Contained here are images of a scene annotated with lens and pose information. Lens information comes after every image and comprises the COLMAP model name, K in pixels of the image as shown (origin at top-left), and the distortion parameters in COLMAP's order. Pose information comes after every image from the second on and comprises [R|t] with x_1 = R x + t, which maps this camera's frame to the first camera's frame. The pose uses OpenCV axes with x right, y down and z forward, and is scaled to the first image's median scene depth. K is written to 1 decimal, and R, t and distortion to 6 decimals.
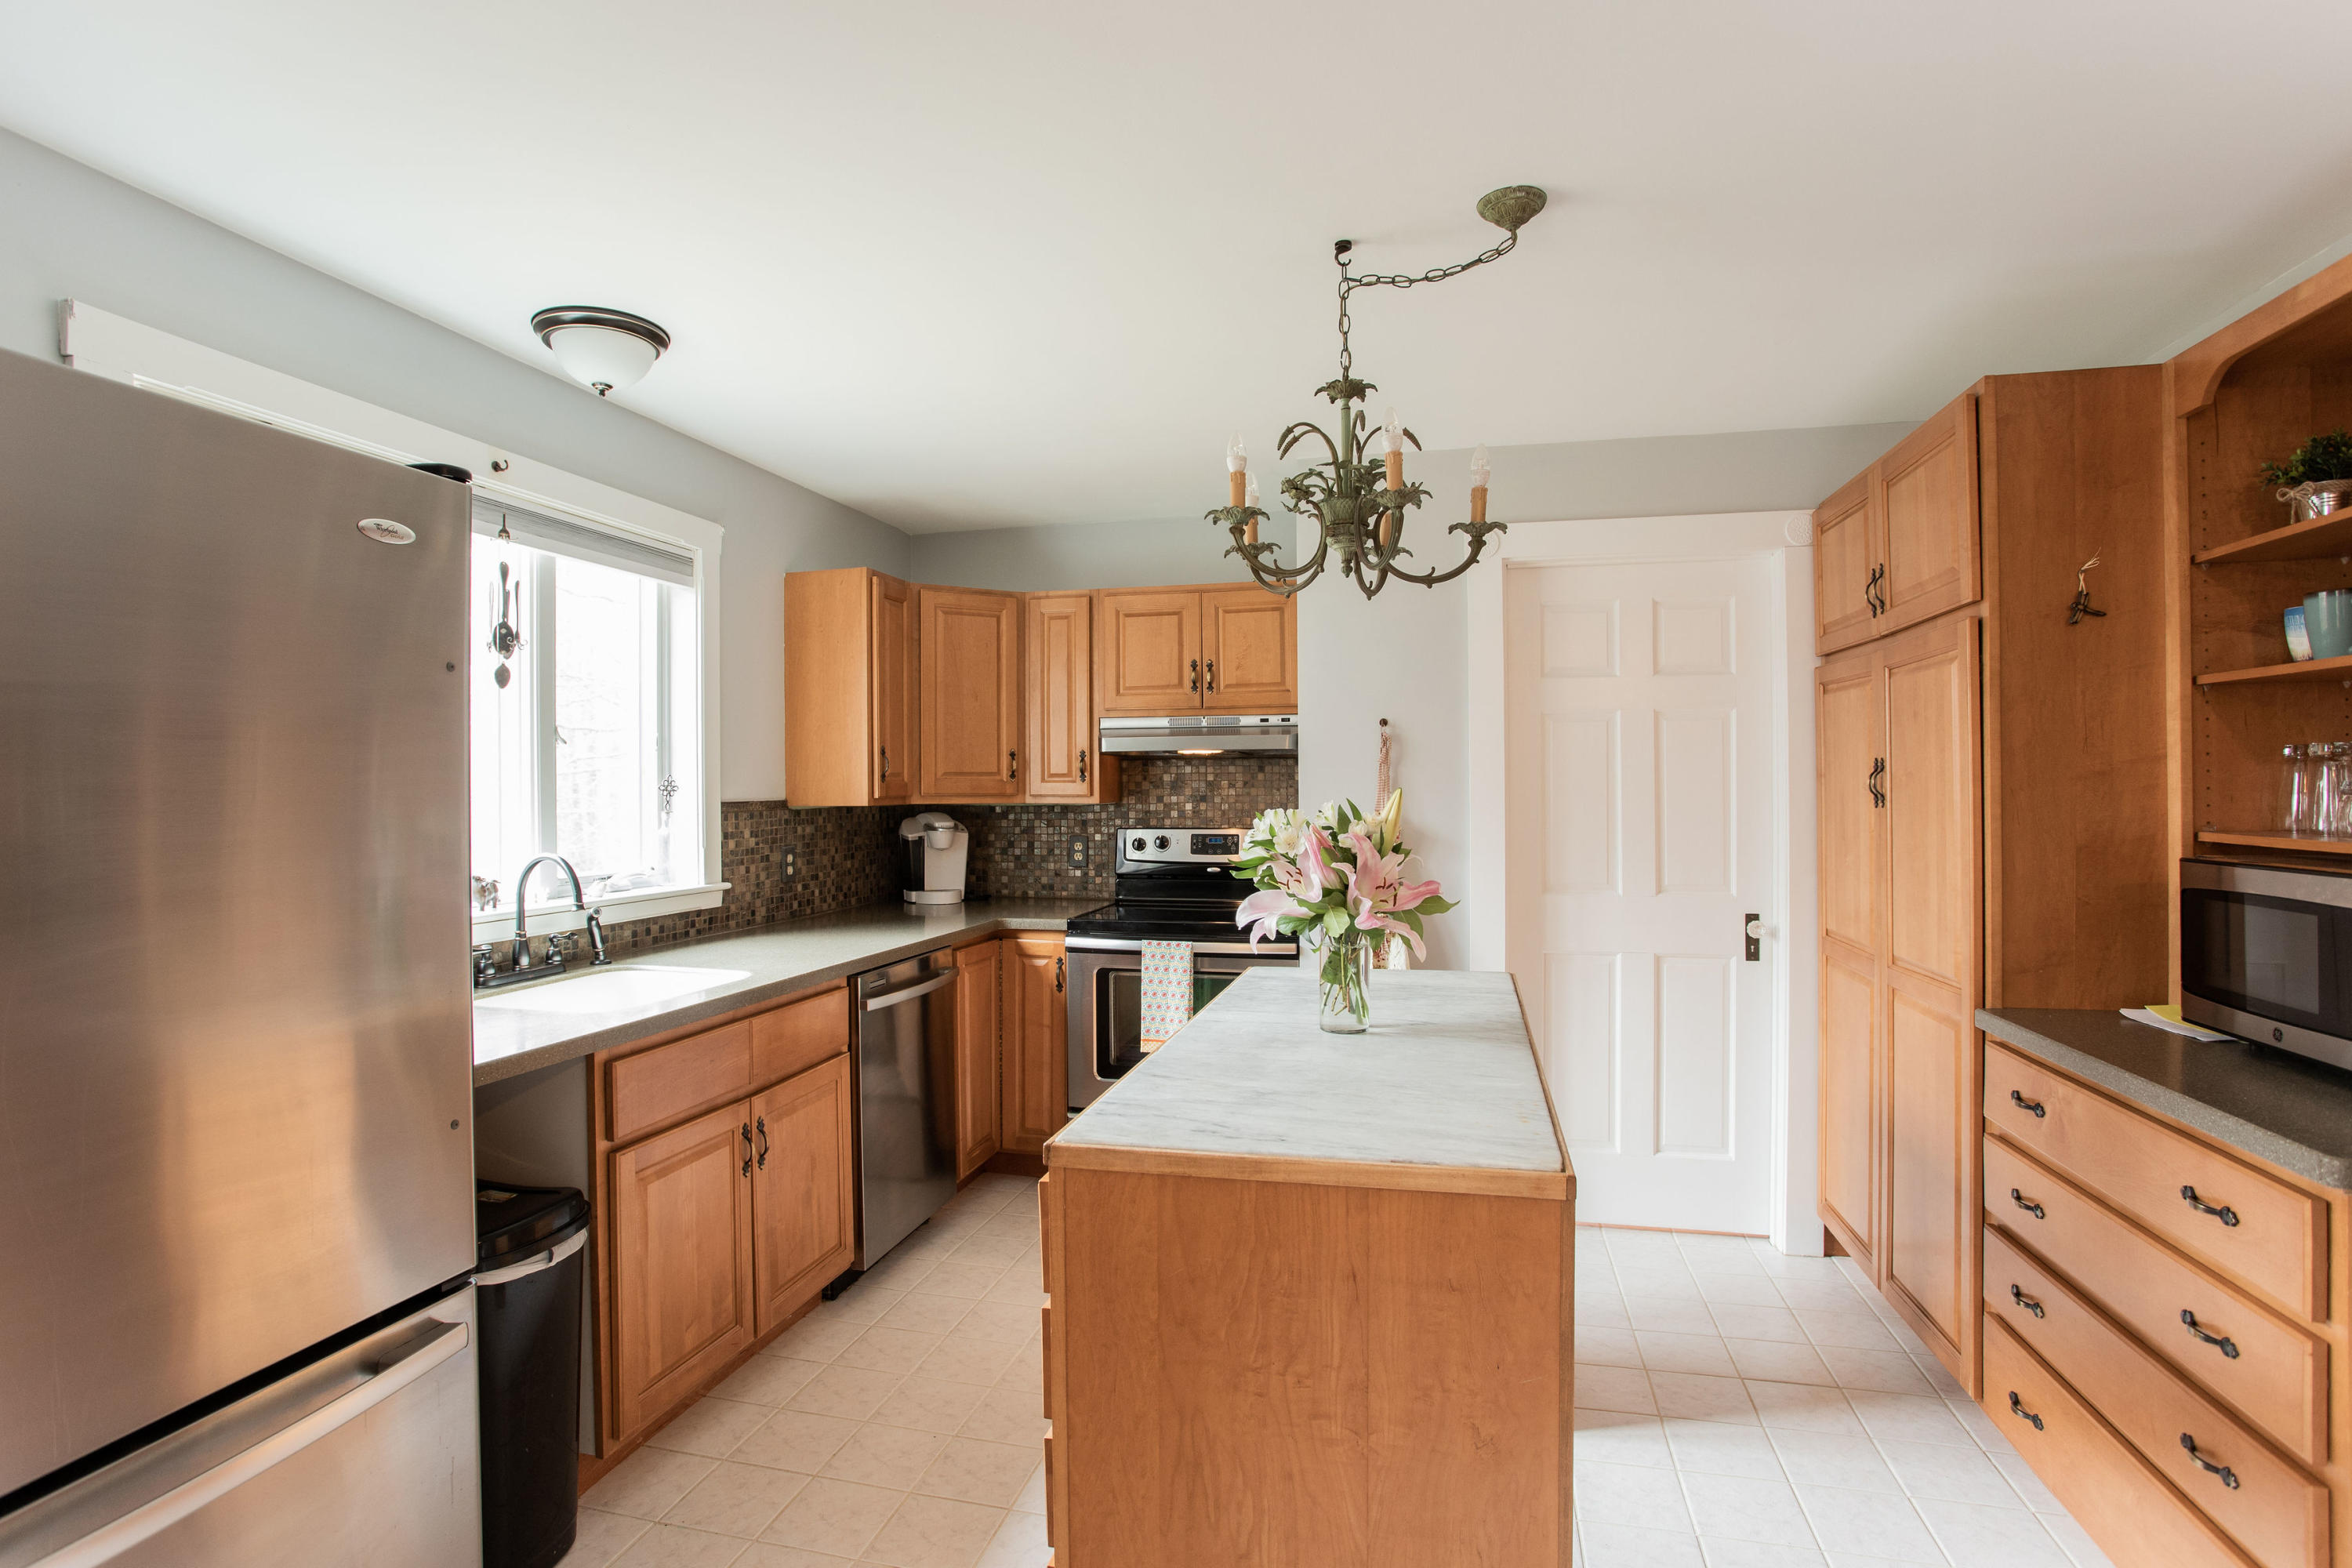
lens RADIAL K [[1177.6, 0, 1176.0], [0, 1177.6, 784.0], [0, 0, 1]] dist [-0.074915, 0.039855]
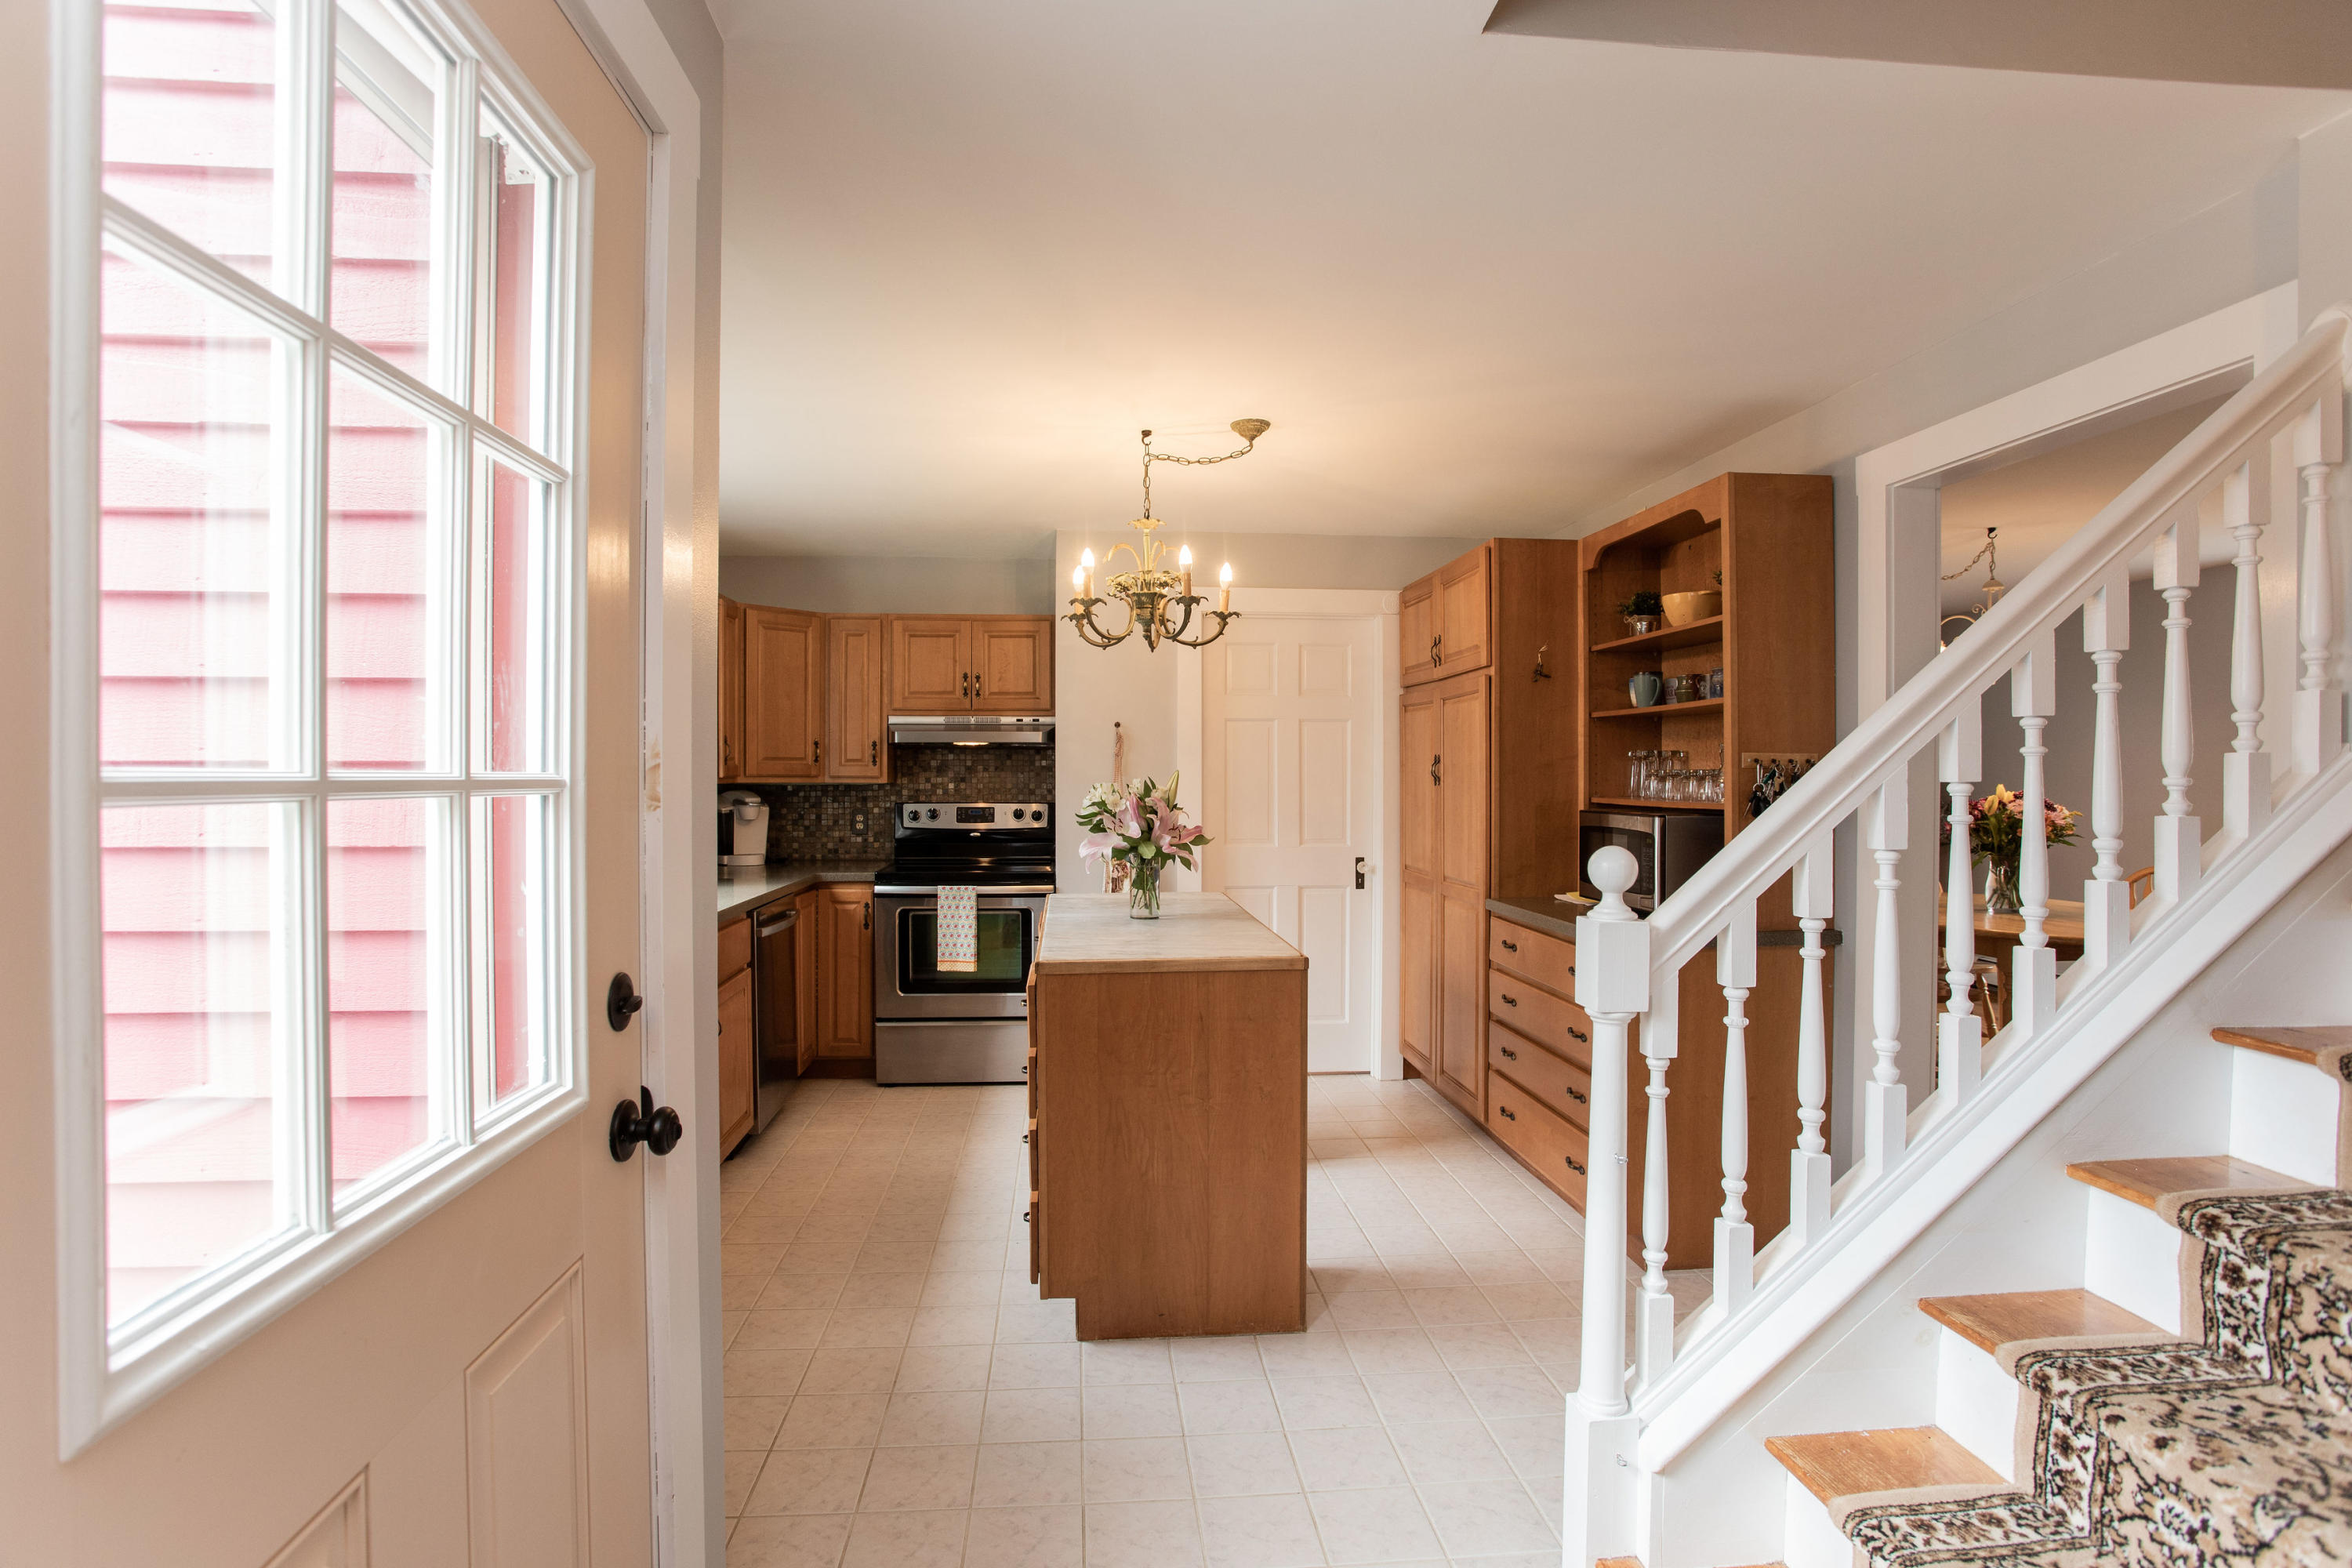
lens RADIAL K [[1177.6, 0, 1176.0], [0, 1177.6, 784.0], [0, 0, 1]] dist [-0.074915, 0.039855]
pose [[0.944821, 0.003164, 0.327572, -0.241399], [-0.006679, 0.999932, 0.009606, 0.004576], [-0.327519, -0.011264, 0.944777, -0.383404]]
